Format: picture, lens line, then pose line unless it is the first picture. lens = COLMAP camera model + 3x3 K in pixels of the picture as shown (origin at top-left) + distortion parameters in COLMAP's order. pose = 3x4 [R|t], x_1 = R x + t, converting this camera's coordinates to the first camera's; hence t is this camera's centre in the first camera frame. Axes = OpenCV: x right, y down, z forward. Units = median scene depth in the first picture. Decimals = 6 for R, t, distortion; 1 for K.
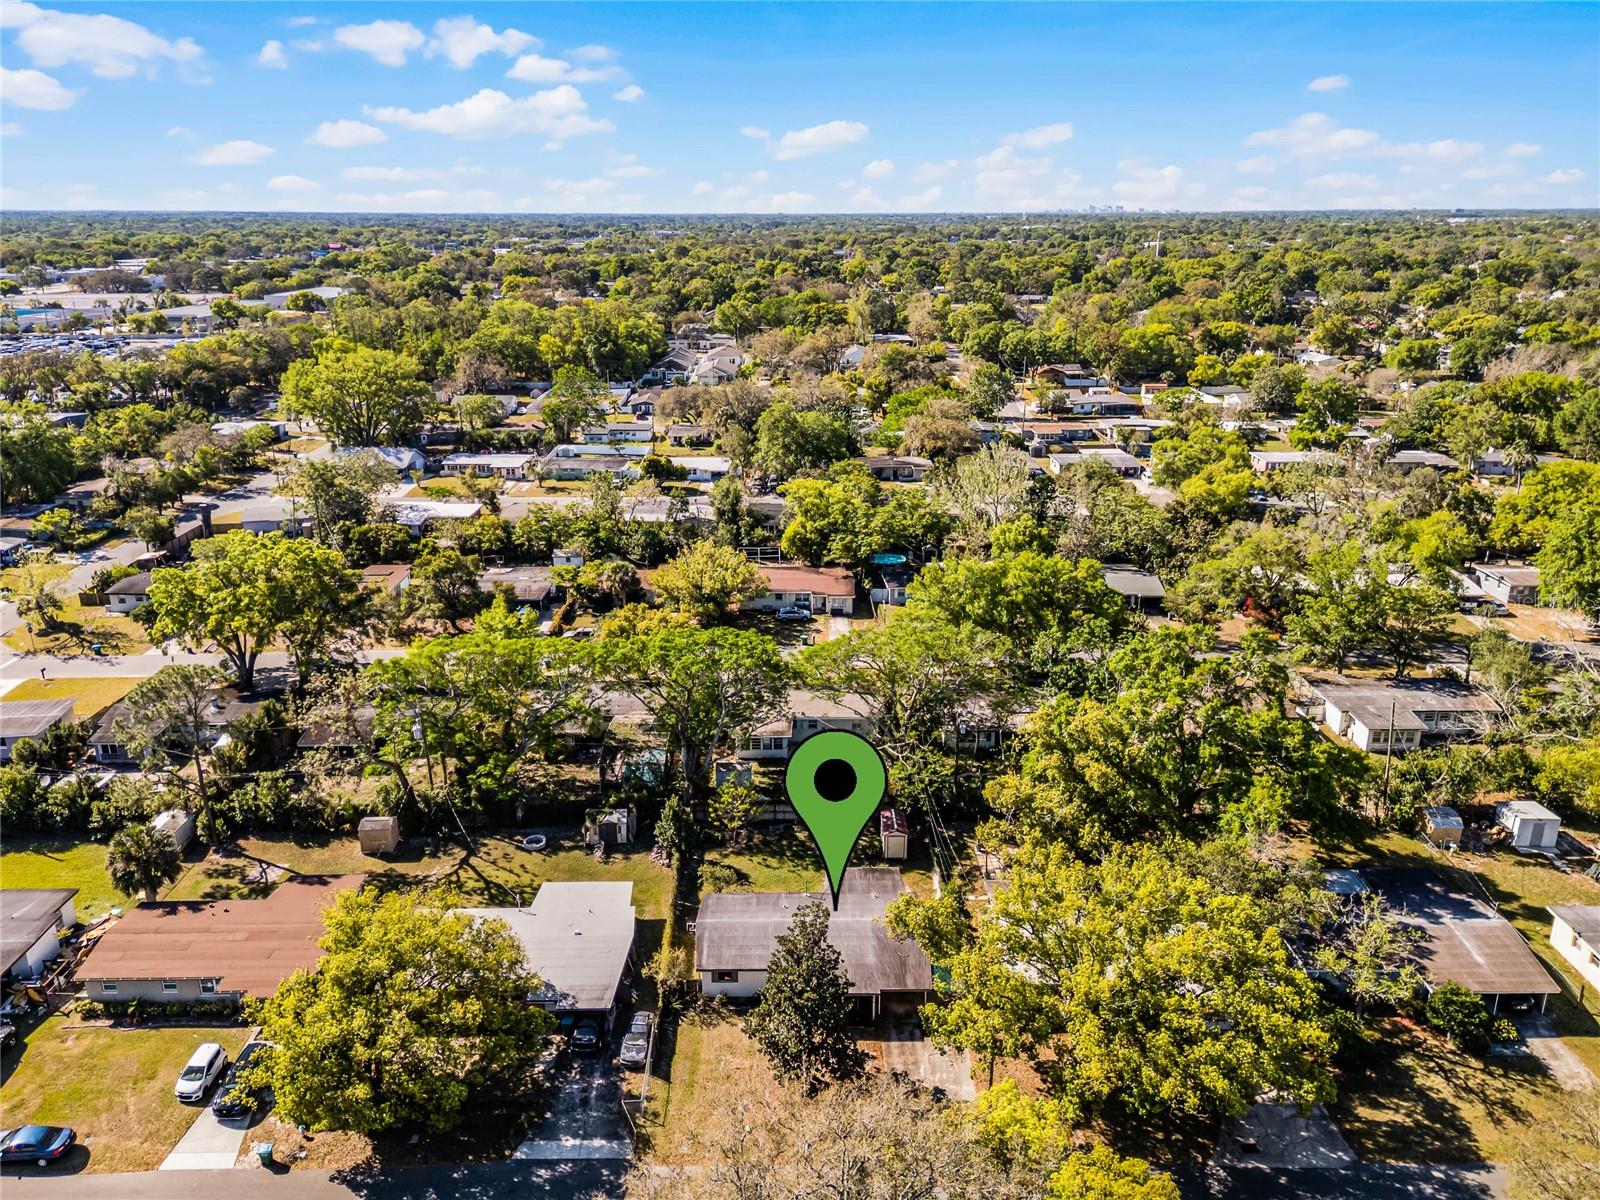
lens RADIAL K [[1160.9, 0, 792.0], [0, 1160.9, 591.8], [0, 0, 1]] dist [0.072593, -0.063608]
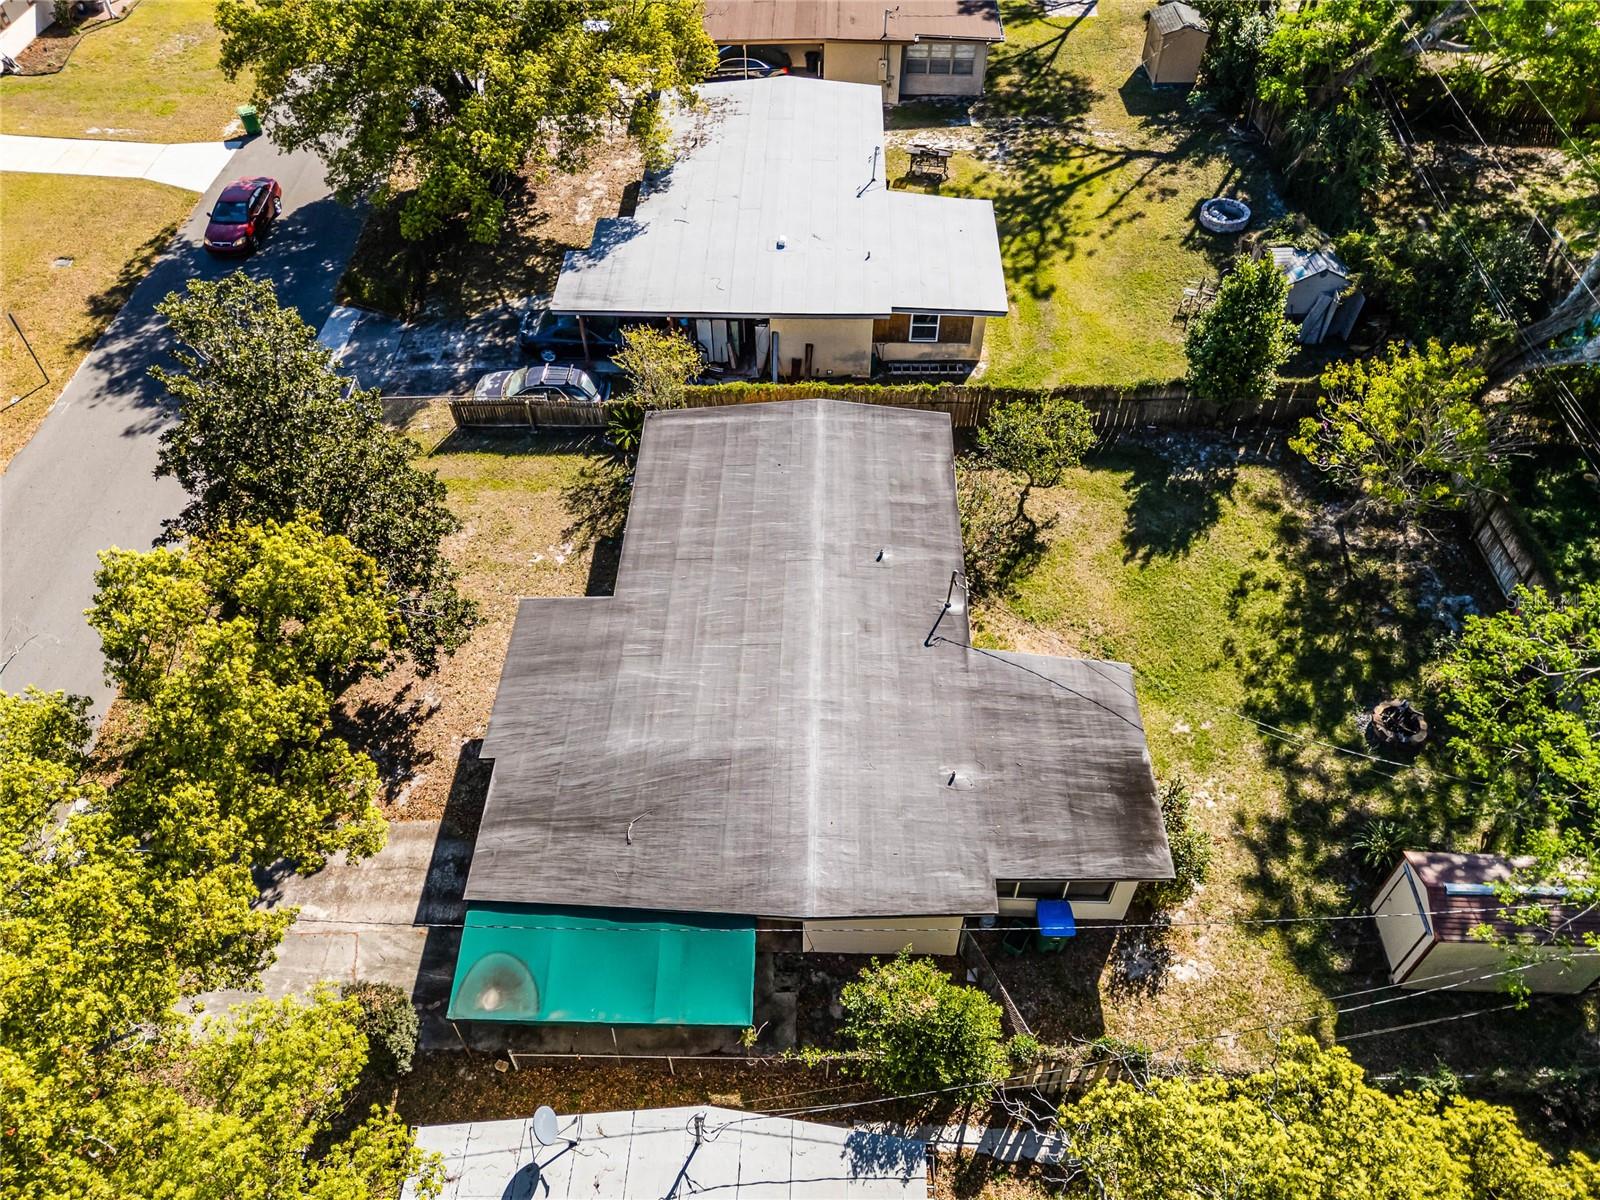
lens RADIAL K [[1160.9, 0, 793.8], [0, 1160.9, 601.4], [0, 0, 1]] dist [0.072593, -0.063608]
pose [[-0.036906, 0.745126, -0.665901, 0.205382], [-0.302698, 0.626715, 0.718054, 0.029450], [0.952372, 0.228068, 0.202419, 0.776584]]
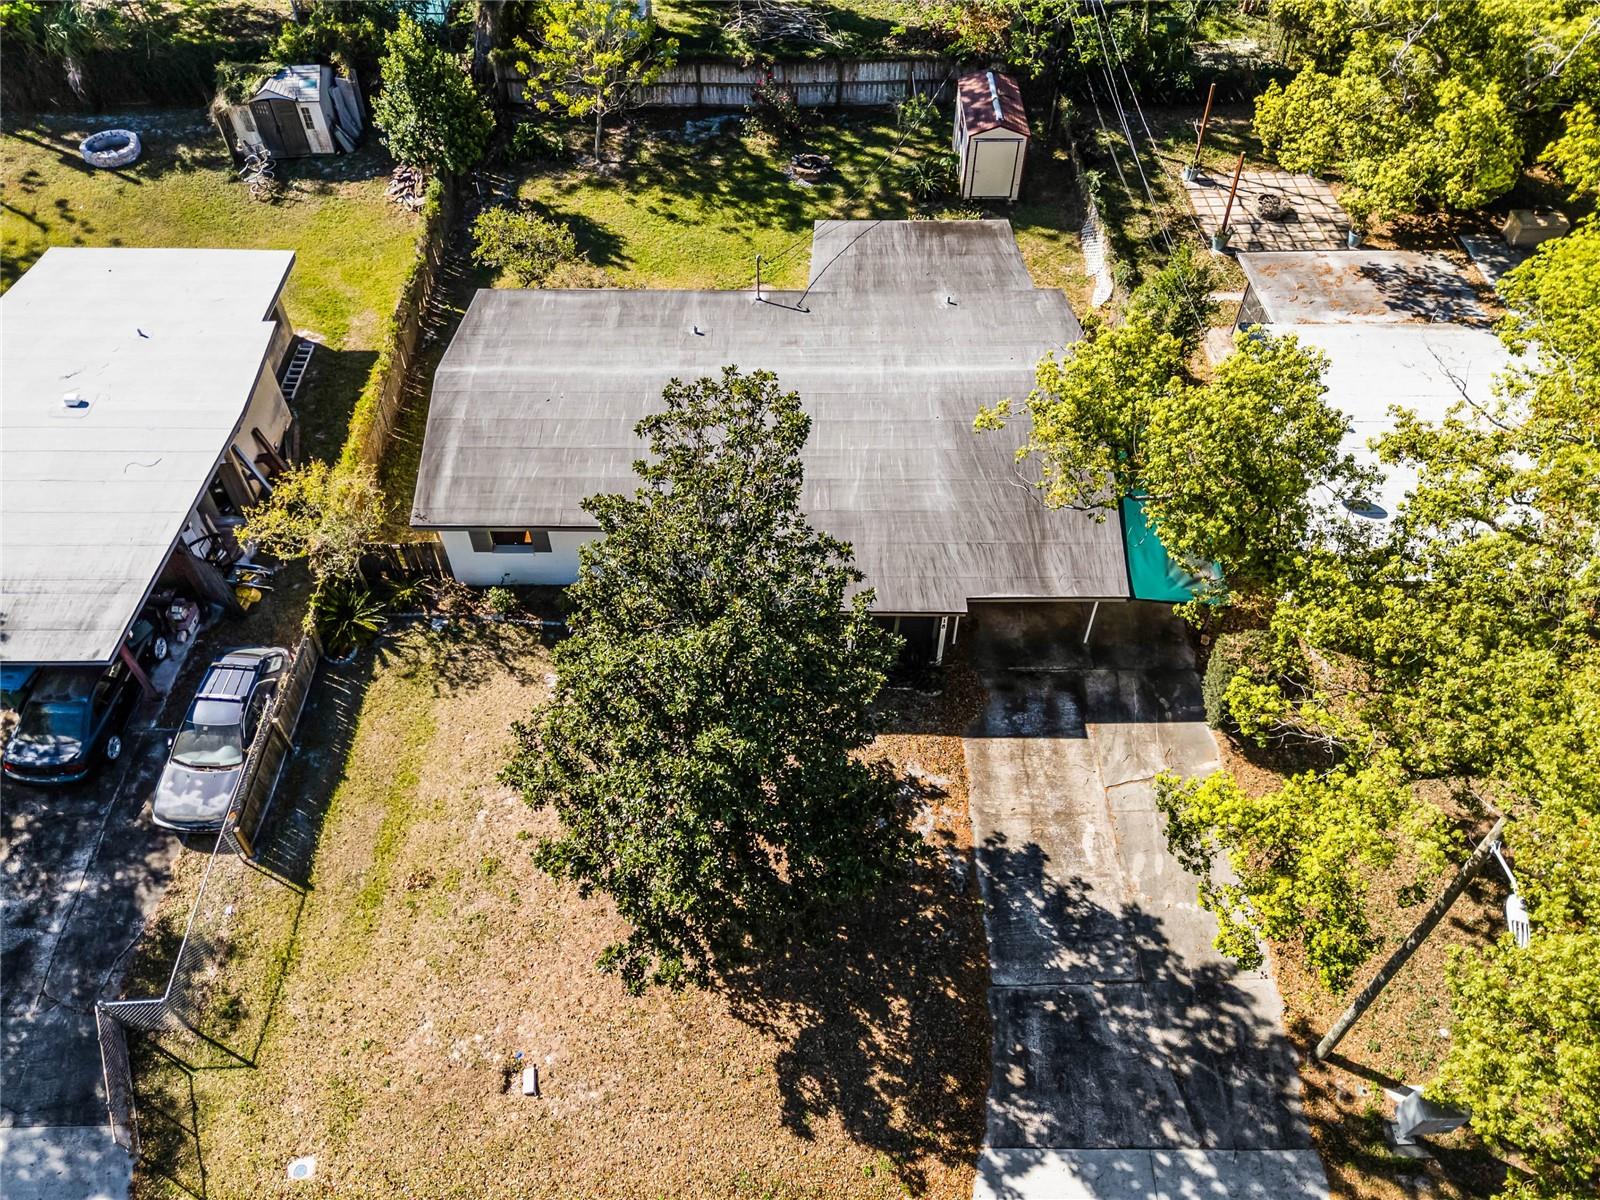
lens RADIAL K [[1160.9, 0, 786.5], [0, 1160.9, 602.3], [0, 0, 1]] dist [0.072593, -0.063608]
pose [[0.999956, 0.009201, -0.001615, 0.020121], [-0.007043, 0.856176, 0.516636, 0.133796], [0.006137, -0.516602, 0.856204, 0.559167]]
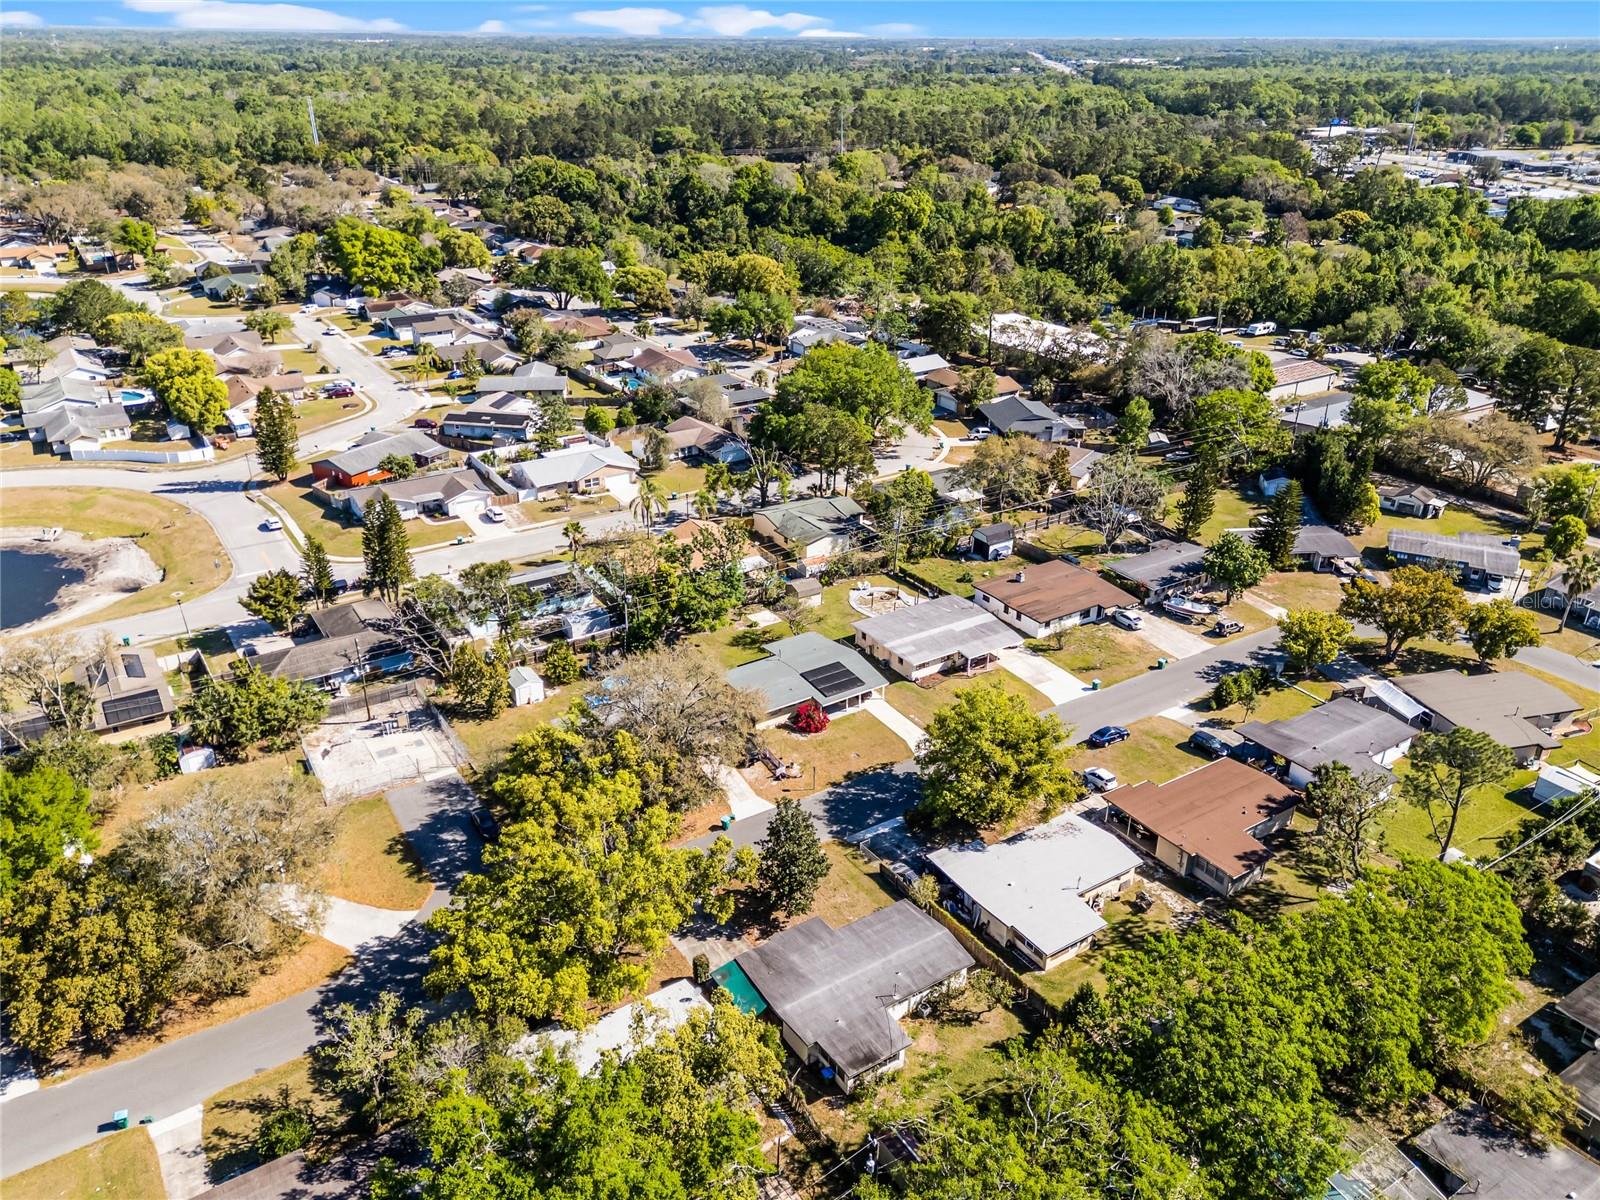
lens RADIAL K [[1160.9, 0, 789.1], [0, 1160.9, 591.5], [0, 0, 1]] dist [0.072593, -0.063608]
pose [[-0.846722, 0.224626, -0.482291, 0.442136], [-0.164600, 0.751430, 0.638952, -0.563402], [0.505933, 0.620400, -0.599279, 1.176500]]
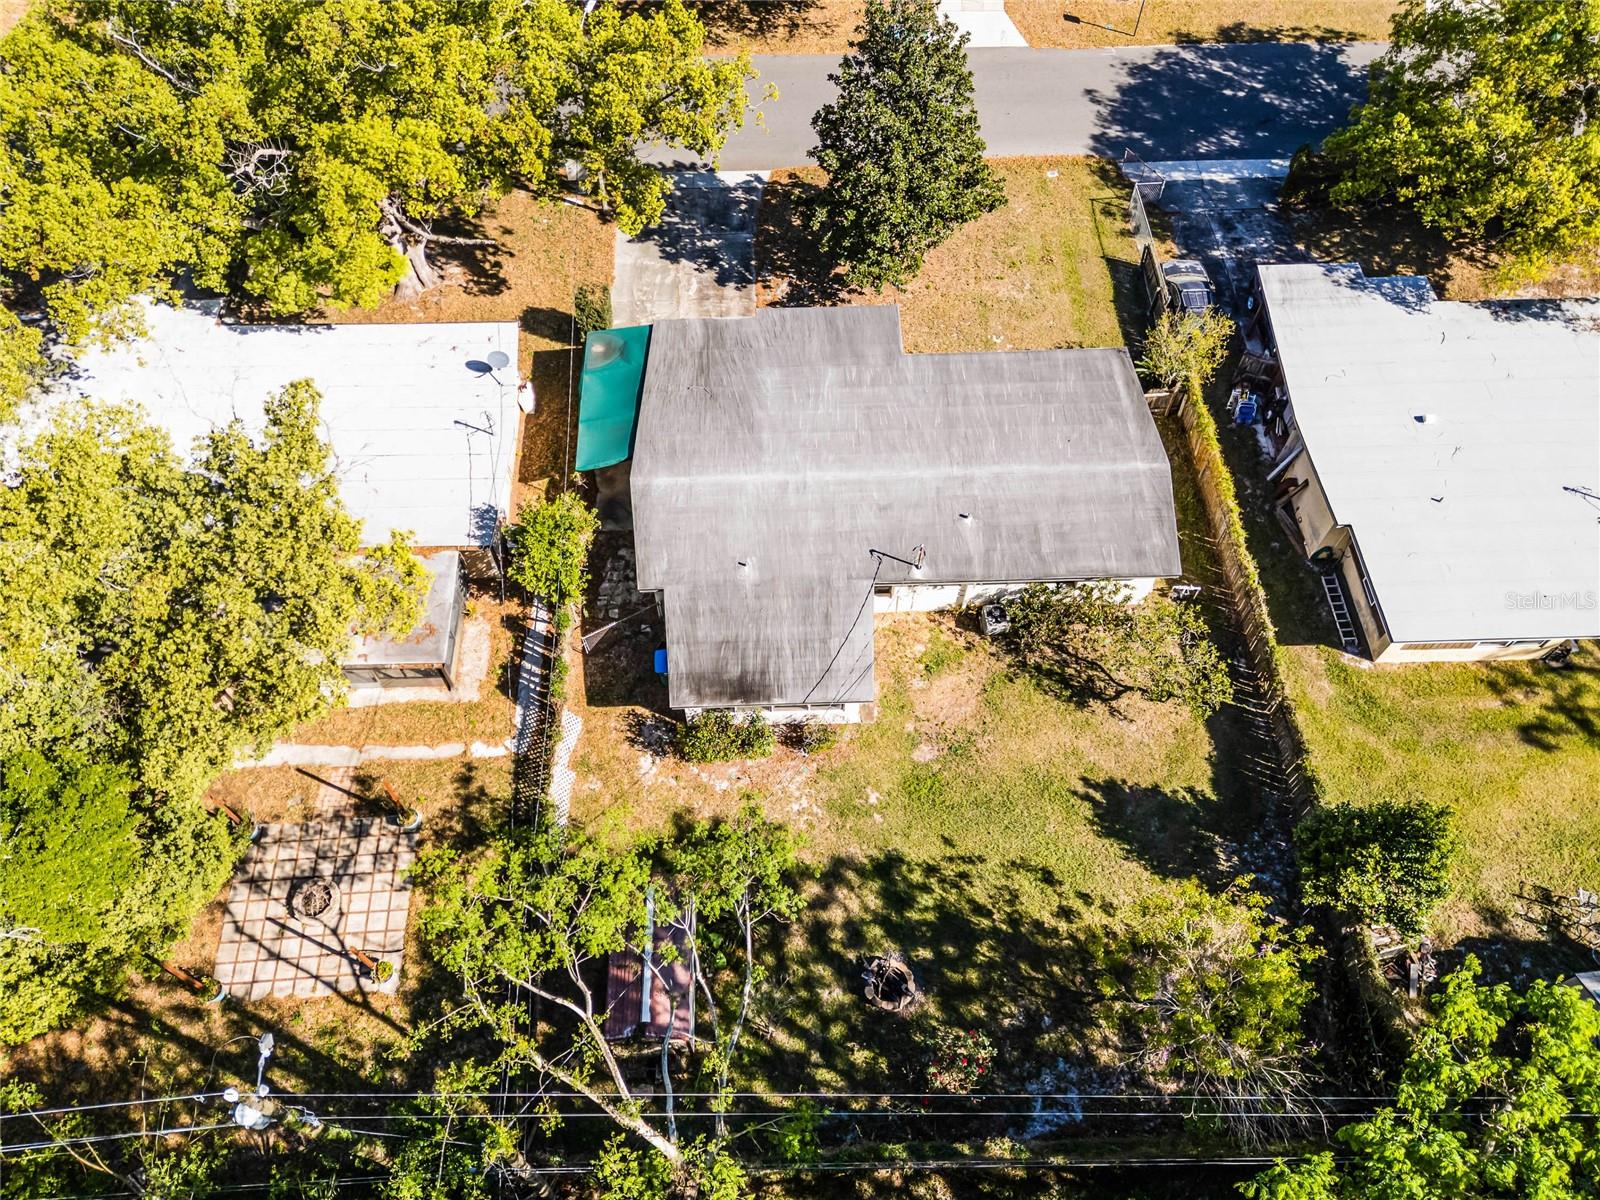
lens RADIAL K [[1160.9, 0, 793.9], [0, 1160.9, 601.9], [0, 0, 1]] dist [0.072593, -0.063608]
pose [[-0.999675, 0.021106, -0.014273, 0.052757], [-0.009183, 0.224055, 0.974533, -0.103828], [0.023766, 0.974348, -0.223789, 0.958340]]
